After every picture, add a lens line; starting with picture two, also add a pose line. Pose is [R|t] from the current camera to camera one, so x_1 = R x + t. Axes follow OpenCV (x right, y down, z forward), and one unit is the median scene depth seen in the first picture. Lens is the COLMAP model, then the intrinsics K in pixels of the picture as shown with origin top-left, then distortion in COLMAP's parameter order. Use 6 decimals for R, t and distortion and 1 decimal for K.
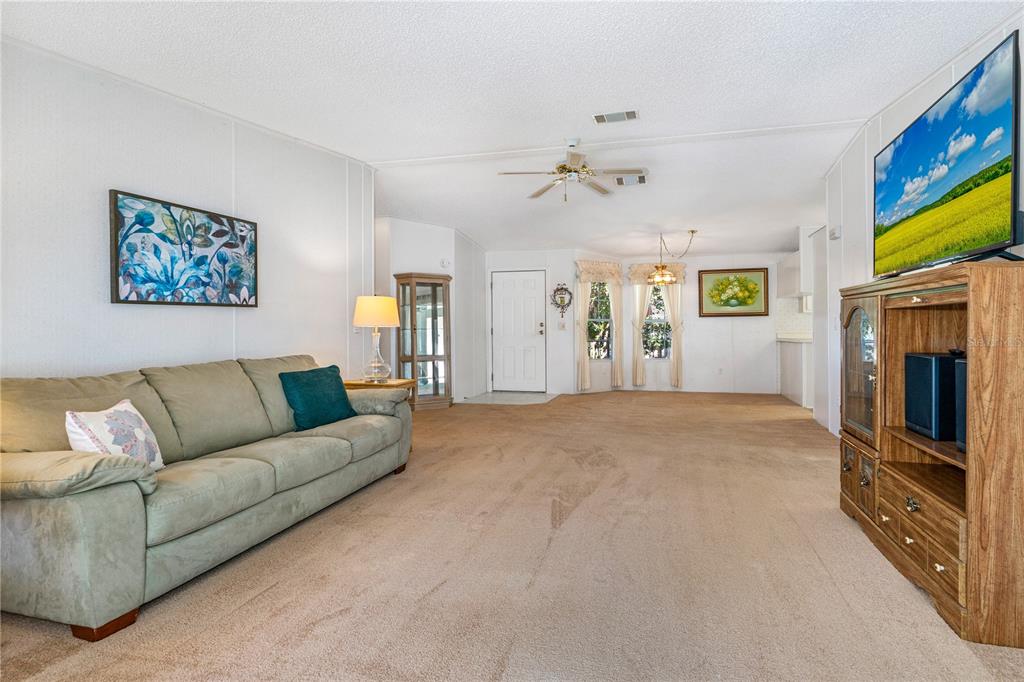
lens RADIAL K [[478.7, 0, 512.0], [0, 478.7, 341.0], [0, 0, 1]] dist [0.001007, -0.000081]
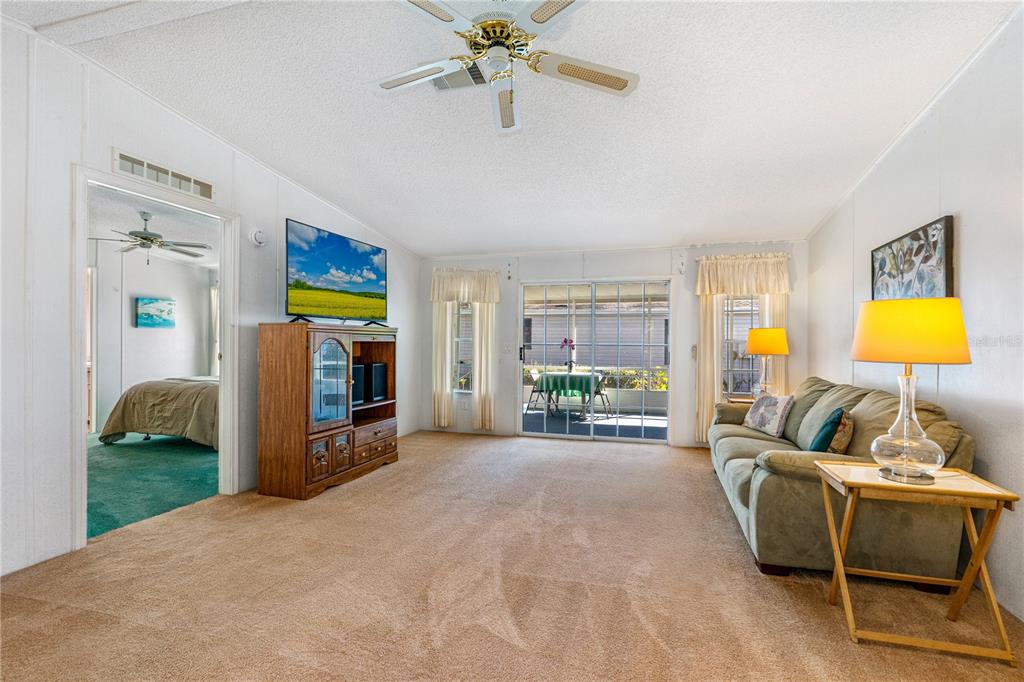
lens RADIAL K [[478.7, 0, 512.0], [0, 478.7, 341.0], [0, 0, 1]] dist [0.001007, -0.000081]
pose [[-0.998889, 0.017458, 0.043772, 0.170108], [0.017724, 0.999827, 0.005699, -0.088338], [-0.043665, 0.006468, -0.999025, 2.477580]]
